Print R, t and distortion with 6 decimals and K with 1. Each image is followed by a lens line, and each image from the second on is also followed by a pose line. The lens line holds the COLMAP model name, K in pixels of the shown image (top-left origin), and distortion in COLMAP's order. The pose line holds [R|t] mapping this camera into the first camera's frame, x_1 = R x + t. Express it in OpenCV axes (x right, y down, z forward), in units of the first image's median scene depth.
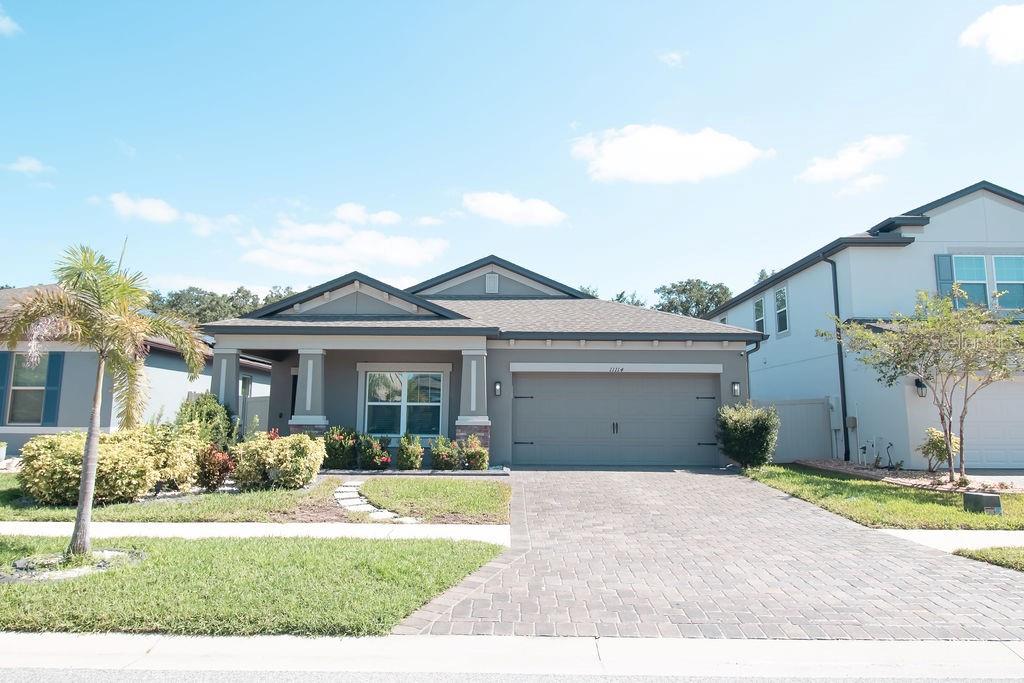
lens RADIAL K [[657.1, 0, 511.5], [0, 657.1, 326.6], [0, 0, 1]] dist [-0.001150, -0.000106]
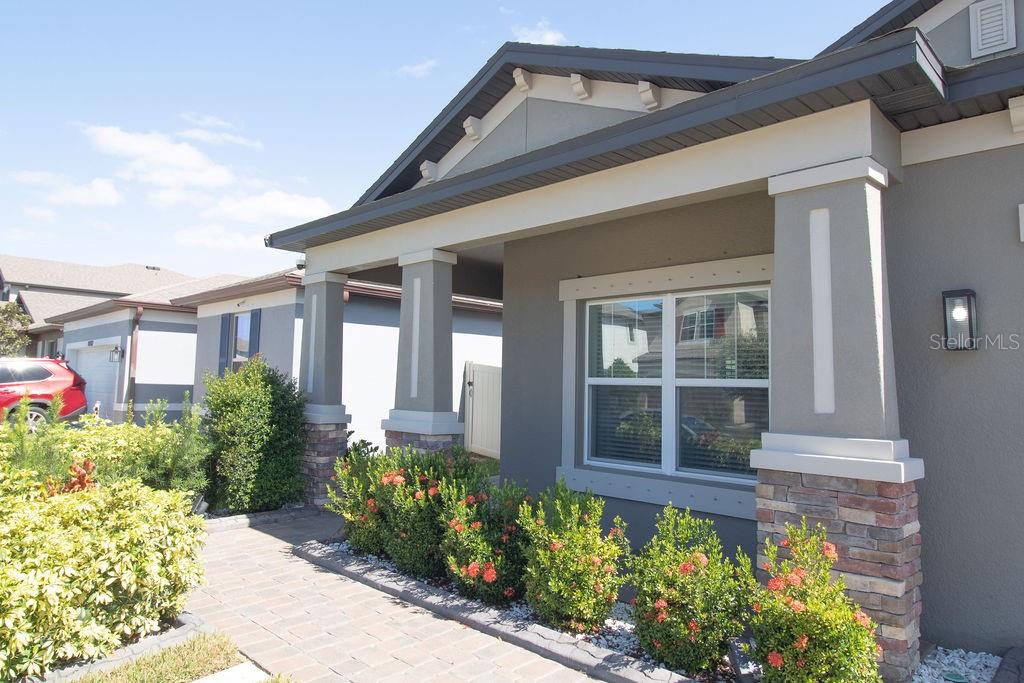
lens RADIAL K [[657.1, 0, 511.5], [0, 657.1, 326.6], [0, 0, 1]] dist [-0.001150, -0.000106]
pose [[0.706203, -0.056461, -0.705754, 0.031714], [0.088103, 0.996075, 0.008472, 0.080729], [0.702506, -0.068162, 0.708406, 0.722617]]
